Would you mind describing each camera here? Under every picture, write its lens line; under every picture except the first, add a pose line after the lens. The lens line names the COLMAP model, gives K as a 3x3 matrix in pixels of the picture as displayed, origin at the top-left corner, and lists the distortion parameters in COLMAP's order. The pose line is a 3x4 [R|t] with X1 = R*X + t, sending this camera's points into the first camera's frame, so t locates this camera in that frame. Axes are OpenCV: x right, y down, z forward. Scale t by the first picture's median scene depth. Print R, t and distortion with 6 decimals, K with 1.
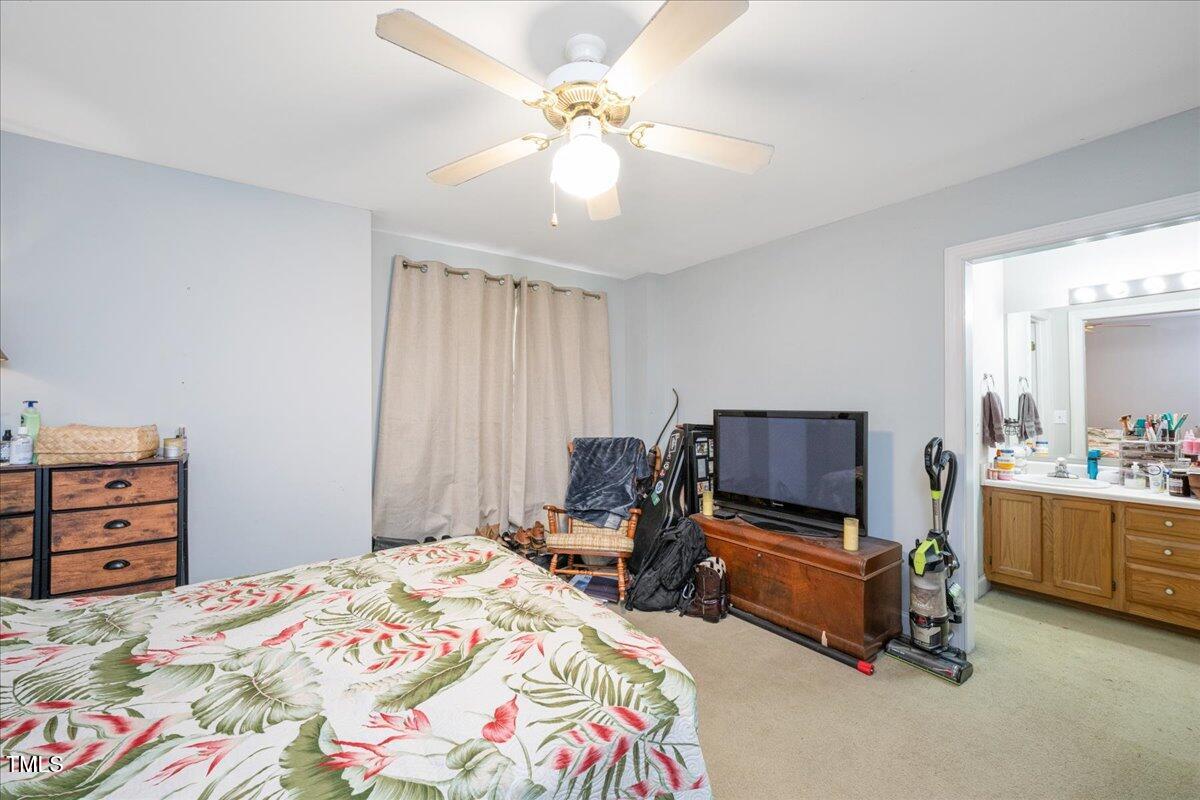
lens RADIAL K [[485.3, 0, 603.5], [0, 485.3, 400.9], [0, 0, 1]] dist [-0.001168, -0.000218]
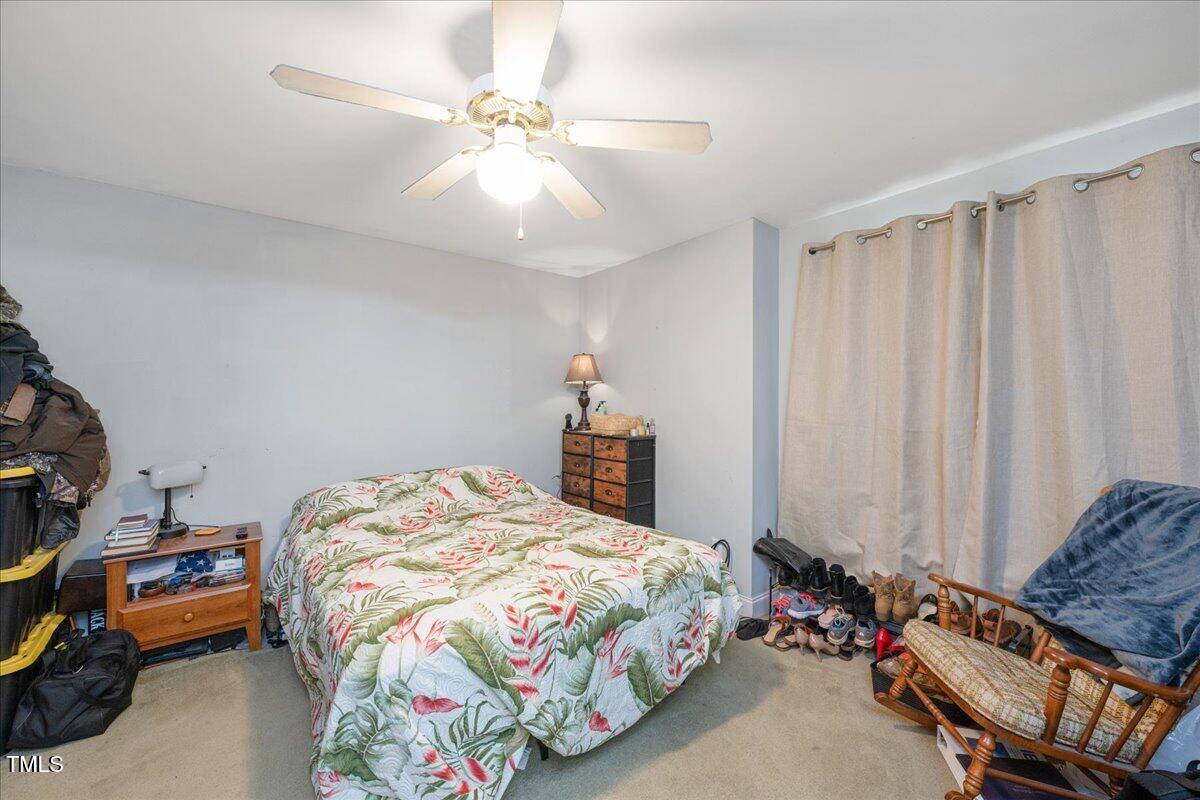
lens RADIAL K [[485.3, 0, 603.5], [0, 485.3, 400.9], [0, 0, 1]] dist [-0.001168, -0.000218]
pose [[0.017398, 0.000991, -0.999848, 0.832042], [0.003024, 0.999995, 0.001044, -0.003733], [0.999844, -0.003042, 0.017395, 0.992602]]
